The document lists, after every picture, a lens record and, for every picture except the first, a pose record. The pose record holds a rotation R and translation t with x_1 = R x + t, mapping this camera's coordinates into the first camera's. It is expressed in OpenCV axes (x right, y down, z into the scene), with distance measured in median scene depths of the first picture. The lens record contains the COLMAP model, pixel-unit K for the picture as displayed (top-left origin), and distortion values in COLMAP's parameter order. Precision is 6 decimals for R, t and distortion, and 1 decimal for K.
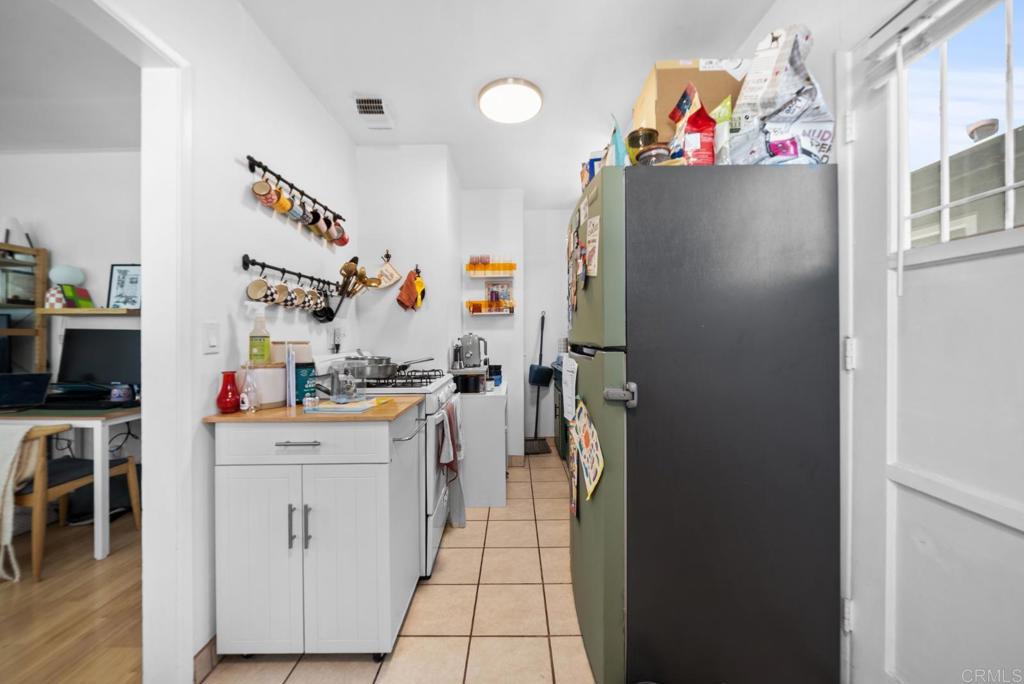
lens RADIAL K [[368.0, 0, 512.9], [0, 368.0, 339.8], [0, 0, 1]] dist [-0.000591, -0.000197]
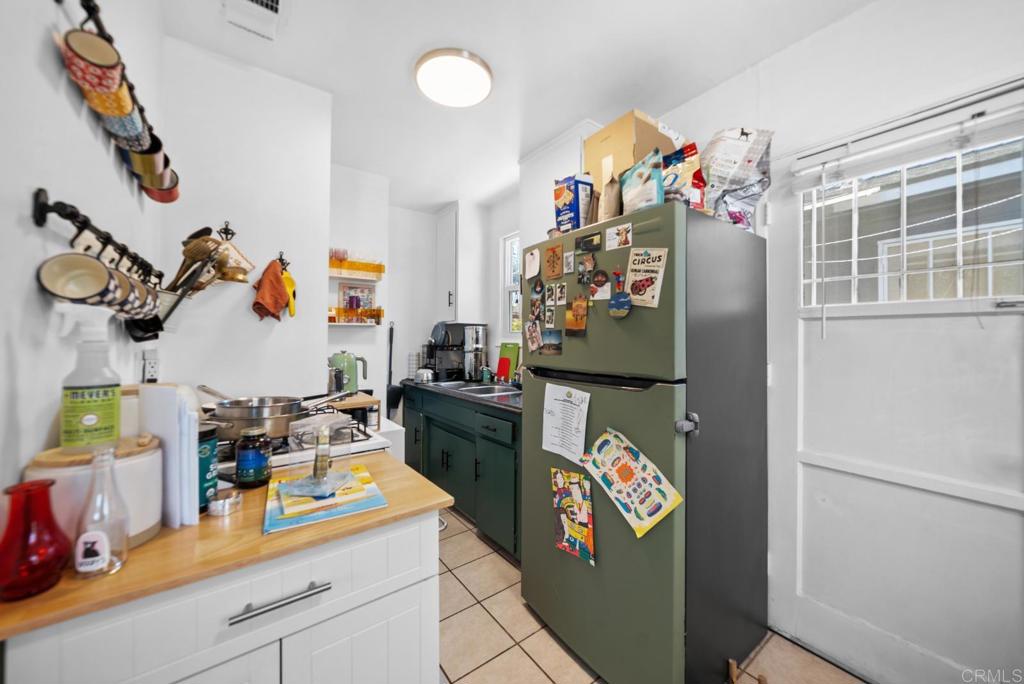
lens RADIAL K [[368.0, 0, 512.0], [0, 368.0, 341.2], [0, 0, 1]] dist [-0.000591, -0.000197]
pose [[0.802162, 0.009201, 0.597035, -0.545987], [-0.001536, 0.999910, -0.013347, -0.055223], [-0.597104, 0.009789, 0.802104, 0.353755]]
